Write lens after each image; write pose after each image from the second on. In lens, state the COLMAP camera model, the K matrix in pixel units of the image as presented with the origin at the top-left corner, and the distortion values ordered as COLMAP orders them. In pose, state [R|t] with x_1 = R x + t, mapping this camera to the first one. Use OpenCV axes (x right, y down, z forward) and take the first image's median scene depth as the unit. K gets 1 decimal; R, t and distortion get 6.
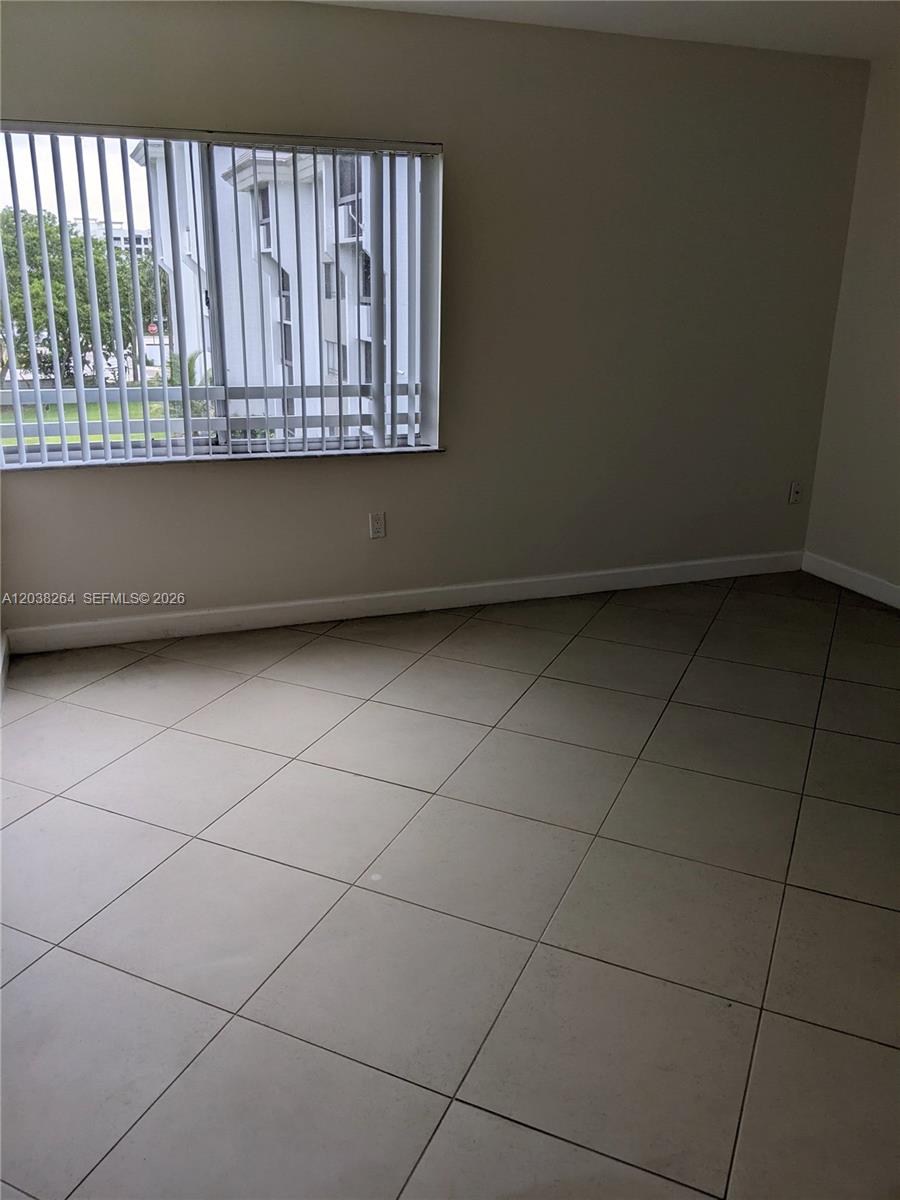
lens RADIAL K [[966.7, 0, 470.2], [0, 966.7, 599.9], [0, 0, 1]] dist [0.067204, -0.131265]
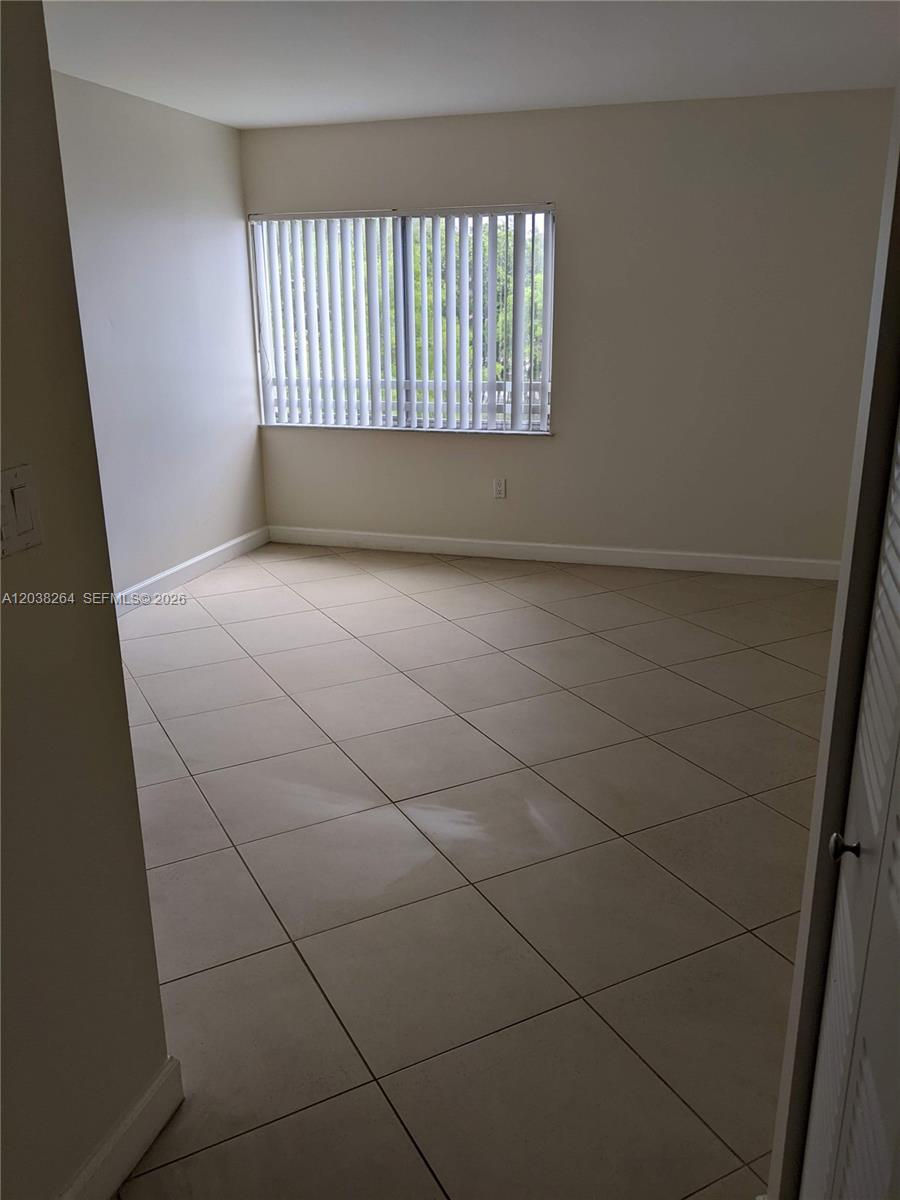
lens RADIAL K [[966.7, 0, 470.2], [0, 966.7, 599.9], [0, 0, 1]] dist [0.067204, -0.131265]
pose [[0.761417, 0.174201, -0.624419, 0.733477], [-0.164458, 0.983614, 0.073869, -0.018077], [0.627055, 0.046445, 0.777589, -0.054438]]
